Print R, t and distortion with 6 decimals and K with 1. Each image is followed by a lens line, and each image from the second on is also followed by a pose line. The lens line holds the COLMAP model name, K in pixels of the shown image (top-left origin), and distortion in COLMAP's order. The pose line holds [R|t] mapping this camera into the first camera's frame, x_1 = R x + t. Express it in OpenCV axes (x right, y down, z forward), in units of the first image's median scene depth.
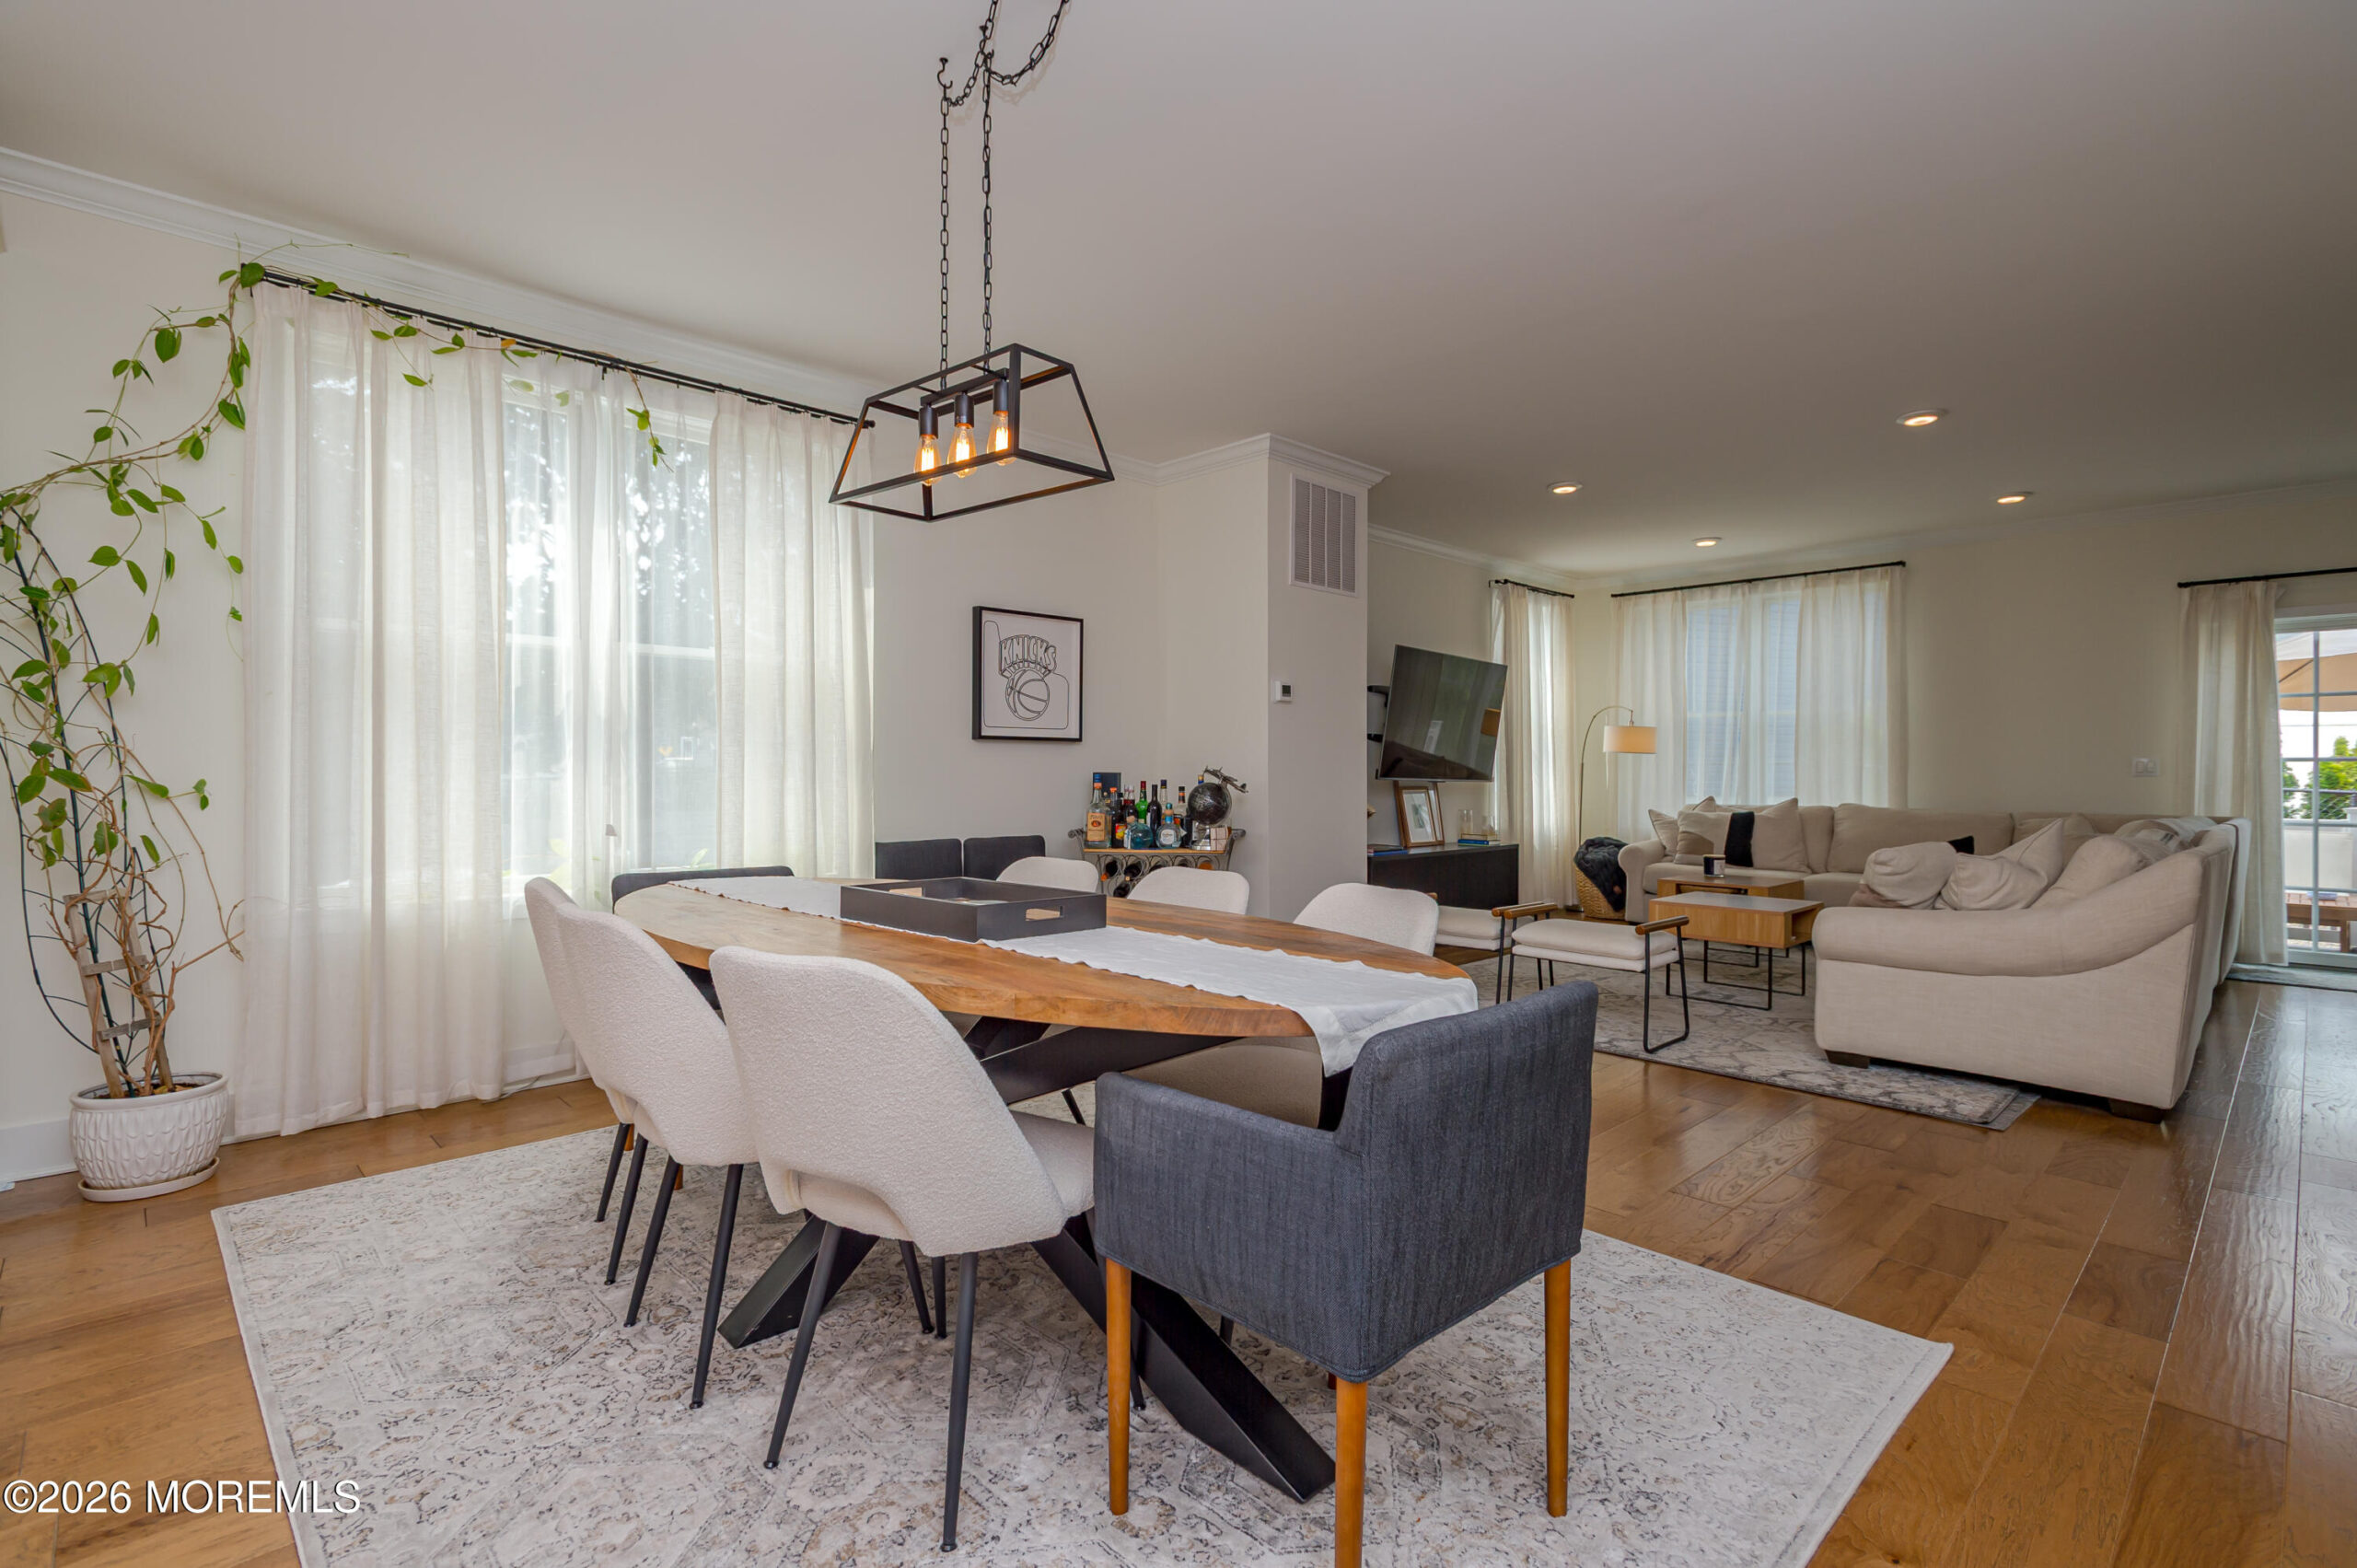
lens RADIAL K [[1090.9, 0, 1181.5], [0, 1090.9, 775.5], [0, 0, 1]] dist [0.016032, -0.003481]
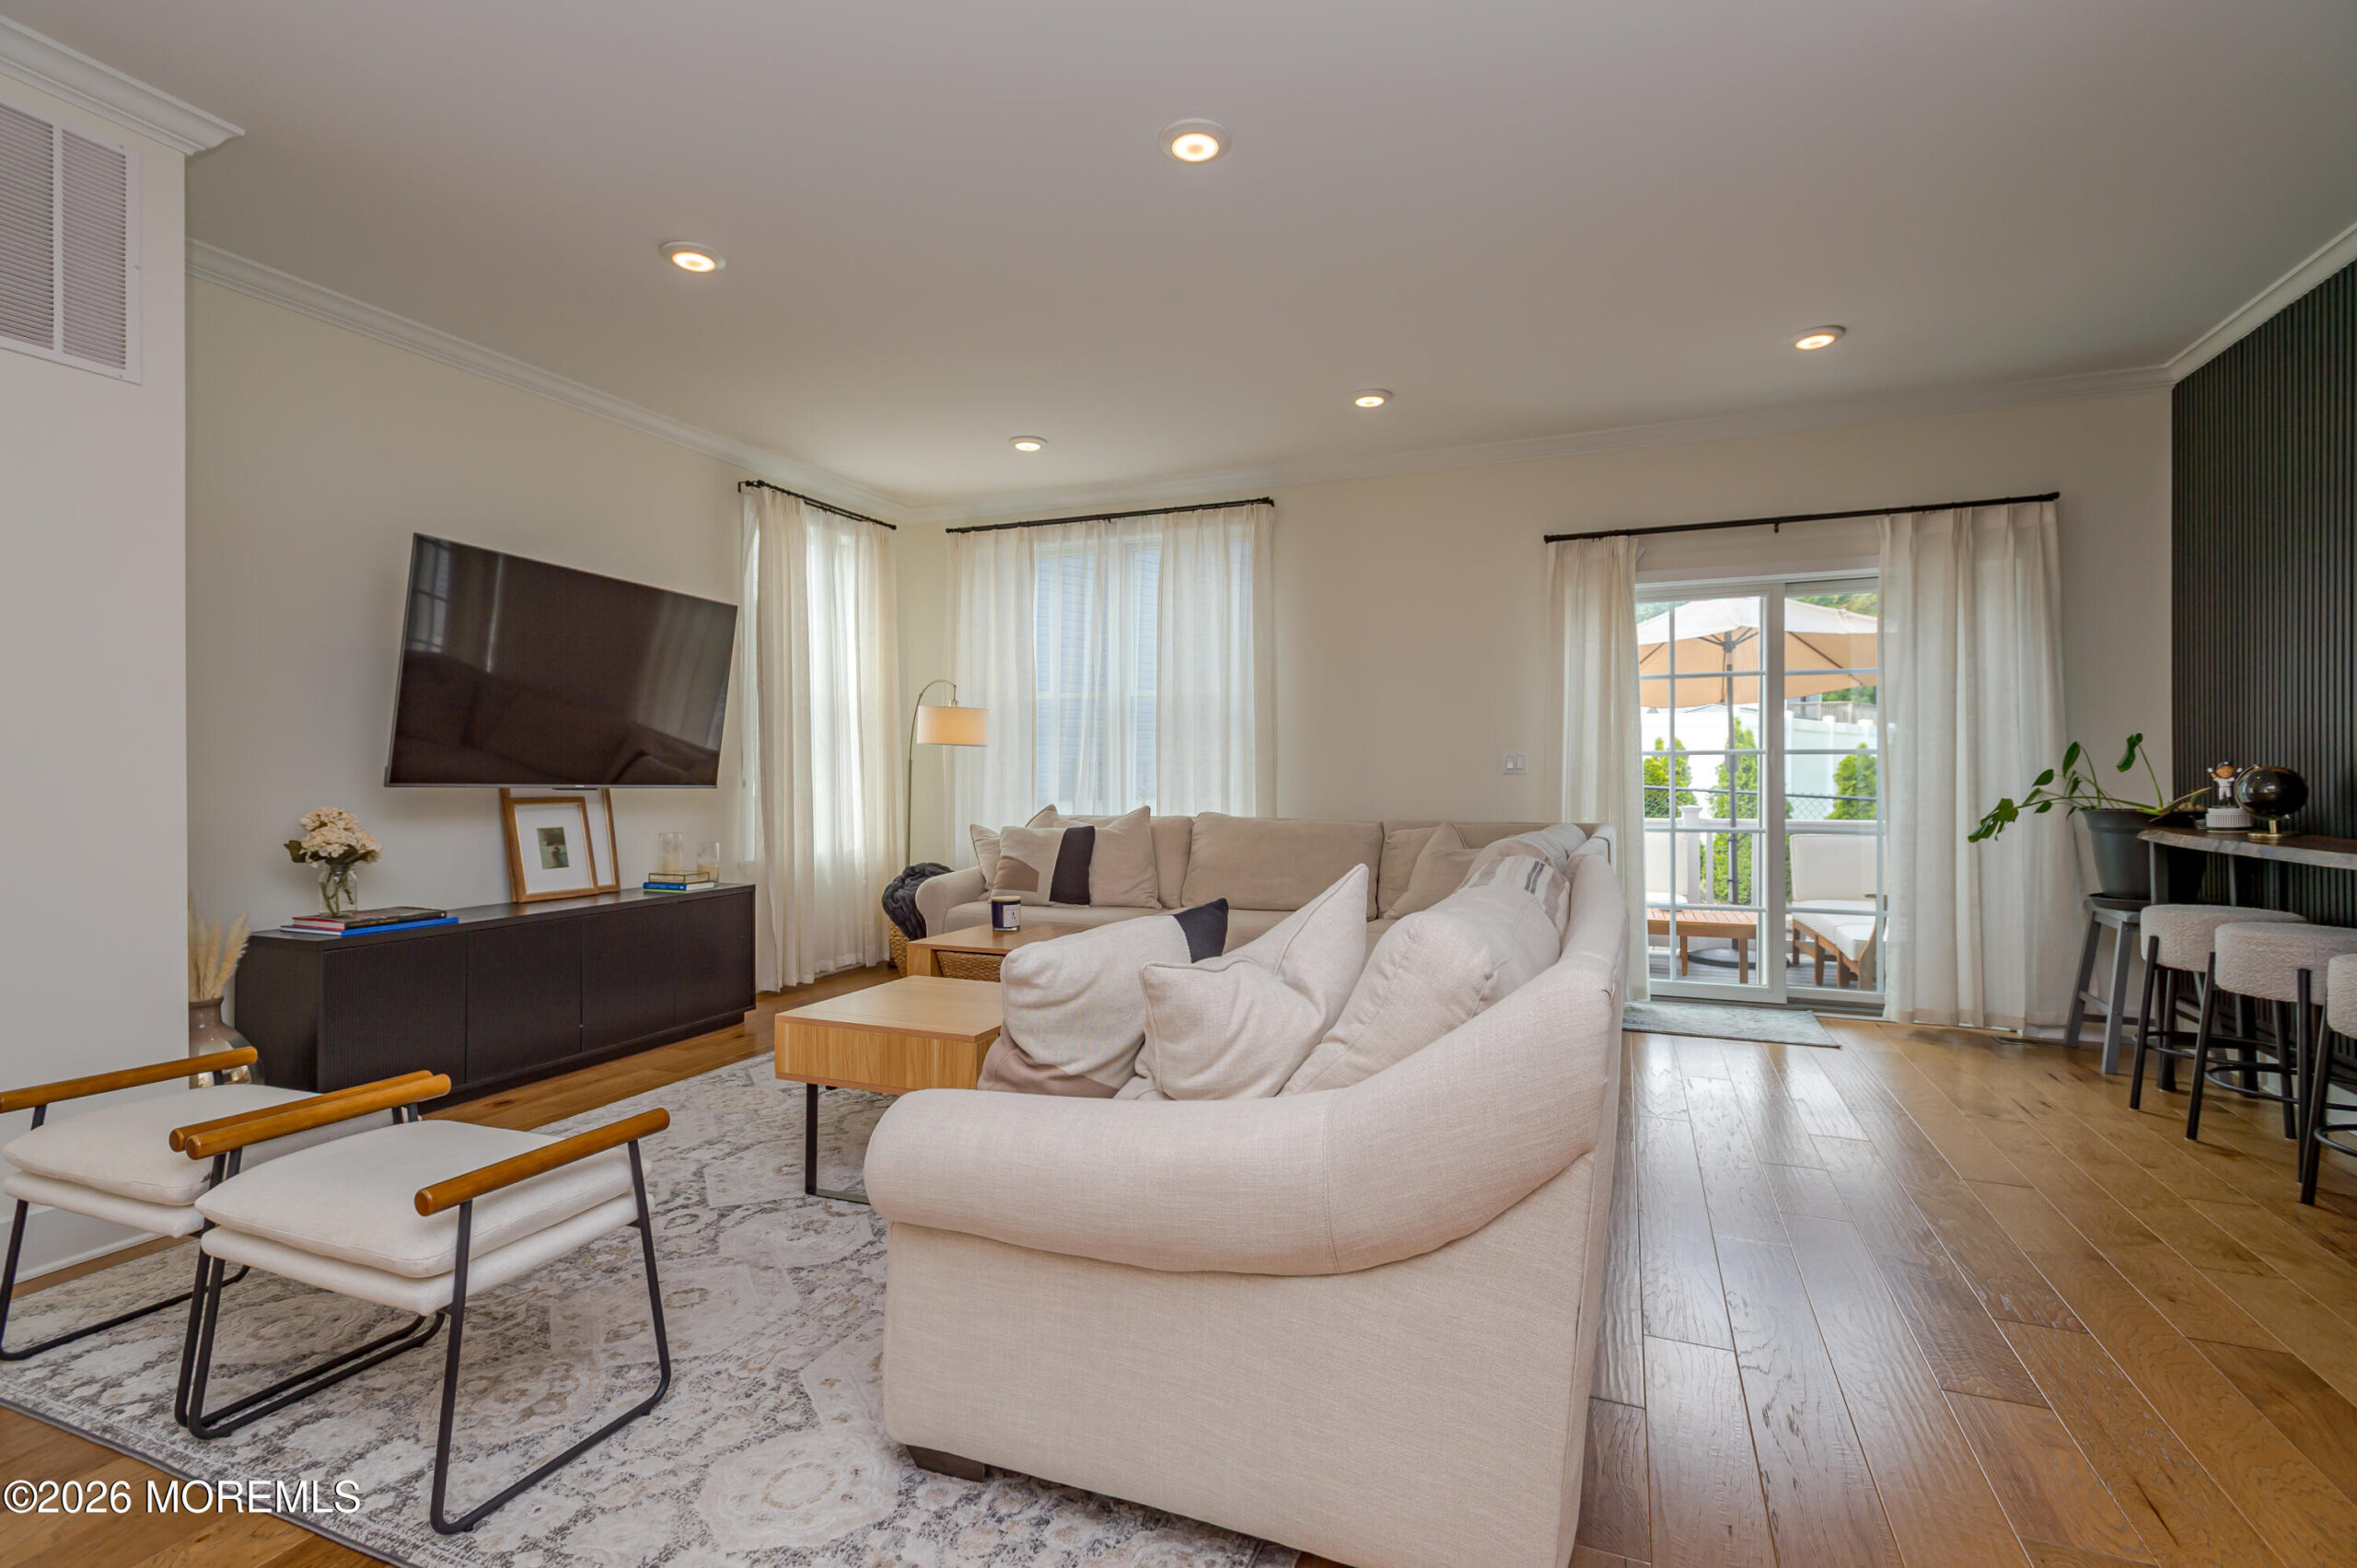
lens RADIAL K [[1090.9, 0, 1177.6], [0, 1090.9, 778.0], [0, 0, 1]] dist [0.016032, -0.003481]
pose [[0.916060, -0.005668, 0.401002, 0.335369], [0.005328, 0.999984, 0.001962, 0.000283], [-0.401007, 0.000340, 0.916075, 0.375483]]
